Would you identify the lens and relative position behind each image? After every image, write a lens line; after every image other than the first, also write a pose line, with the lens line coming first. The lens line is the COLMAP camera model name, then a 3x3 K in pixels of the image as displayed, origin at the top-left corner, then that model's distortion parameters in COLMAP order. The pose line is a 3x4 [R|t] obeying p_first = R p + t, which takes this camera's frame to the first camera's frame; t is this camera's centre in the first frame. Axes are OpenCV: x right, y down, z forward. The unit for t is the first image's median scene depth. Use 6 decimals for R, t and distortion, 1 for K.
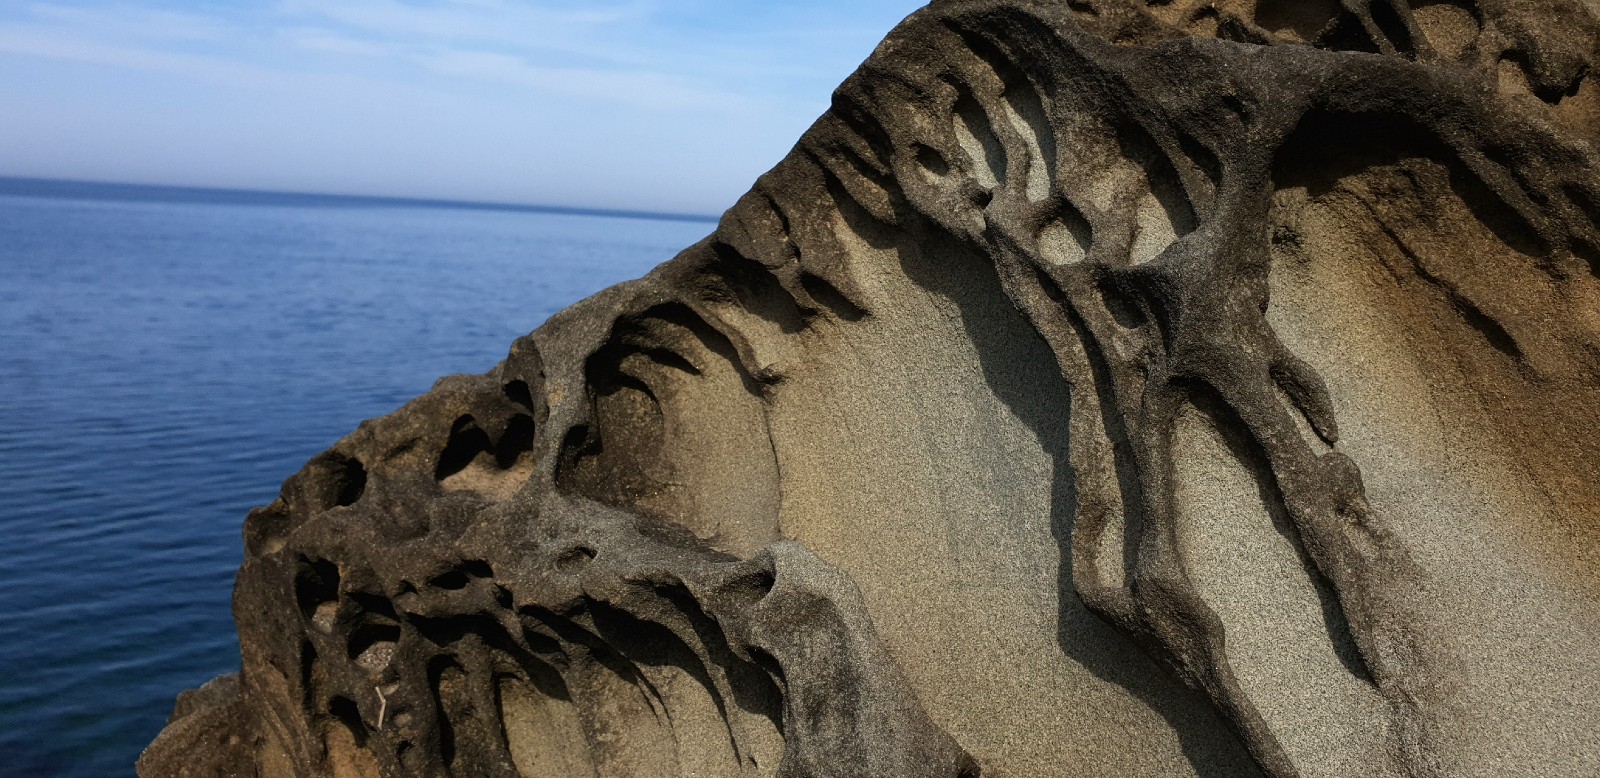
lens RADIAL K [[1288.0, 0, 800.0], [0, 1288.0, 389.0], [0, 0, 1]] dist [0.052123, -0.005073]
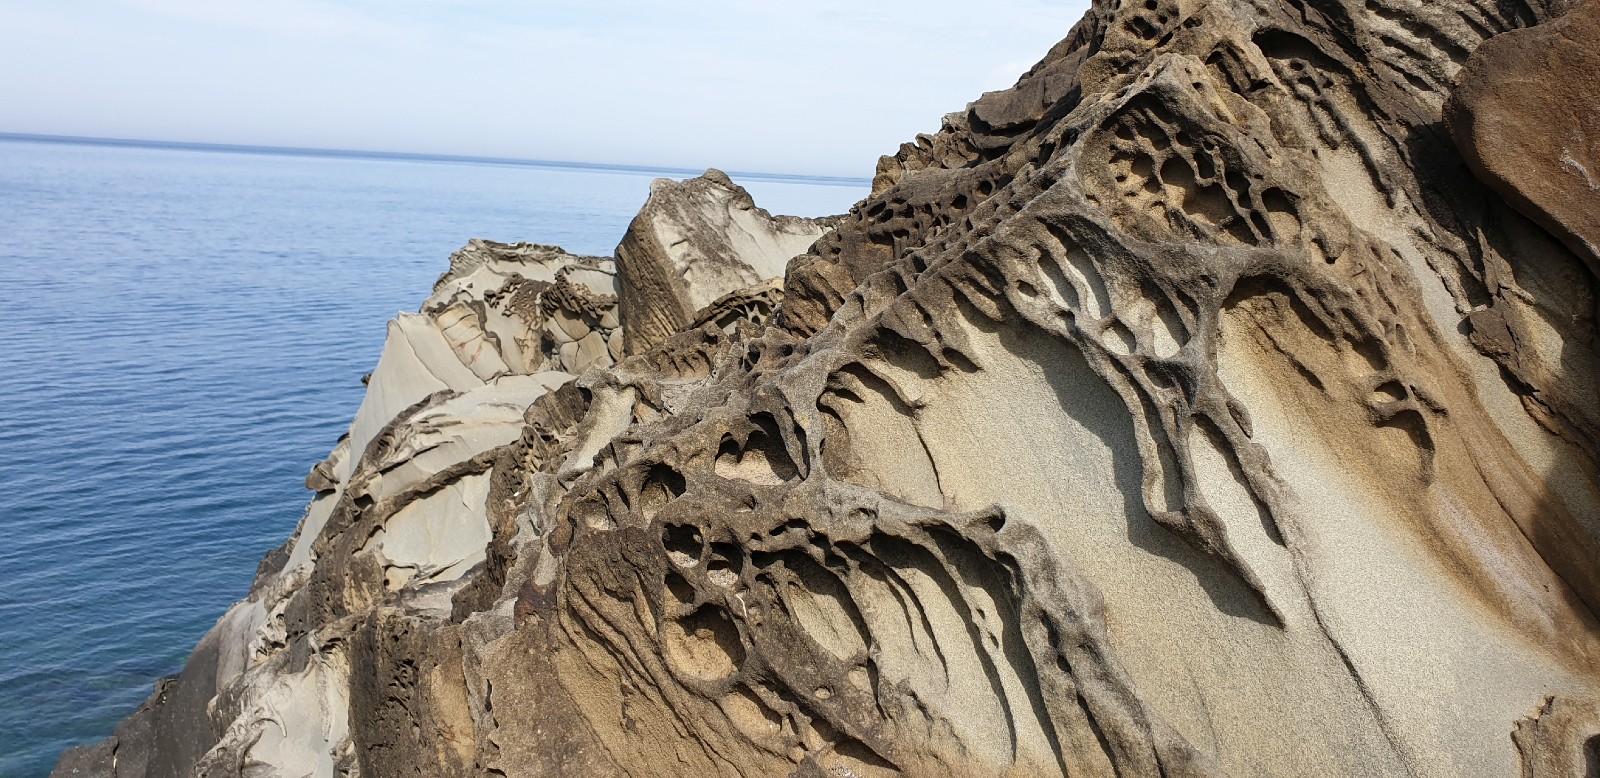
lens RADIAL K [[1239.2, 0, 793.8], [0, 1239.2, 397.3], [0, 0, 1]] dist [0.112942, -0.178462]
pose [[0.977889, -0.045337, 0.204153, -0.651065], [0.034881, 0.997903, 0.054528, -0.143226], [-0.206197, -0.046201, 0.977419, -0.746865]]
